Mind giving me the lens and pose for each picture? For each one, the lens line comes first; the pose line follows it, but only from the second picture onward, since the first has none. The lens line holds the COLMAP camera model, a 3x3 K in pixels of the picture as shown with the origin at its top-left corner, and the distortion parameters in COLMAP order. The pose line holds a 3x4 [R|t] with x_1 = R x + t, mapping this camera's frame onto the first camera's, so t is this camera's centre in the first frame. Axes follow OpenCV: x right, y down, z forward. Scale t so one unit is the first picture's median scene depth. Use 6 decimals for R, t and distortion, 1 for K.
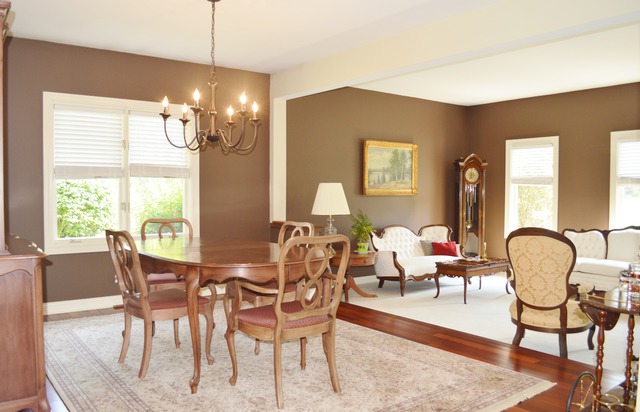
lens RADIAL K [[520.5, 0, 320.0], [0, 520.5, 206.0], [0, 0, 1]] dist [-0.136328, -0.000654]
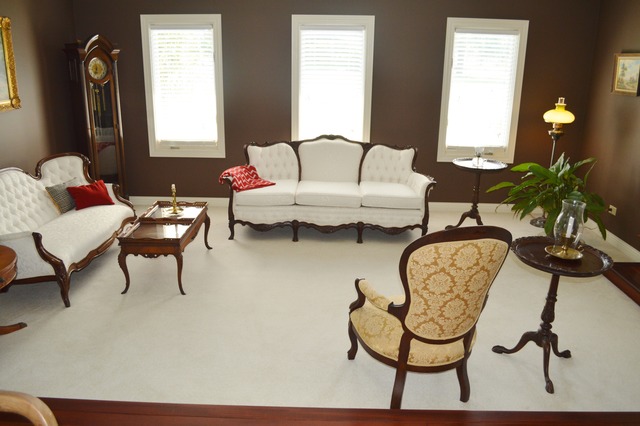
lens RADIAL K [[515.2, 0, 320.0], [0, 515.2, 213.0], [0, 0, 1]] dist [-0.060933, 0.000900]
pose [[0.630000, -0.216661, 0.745760, -0.050864], [0.007392, 0.961924, 0.273218, -0.064282], [-0.776560, -0.166615, 0.607613, 0.403621]]
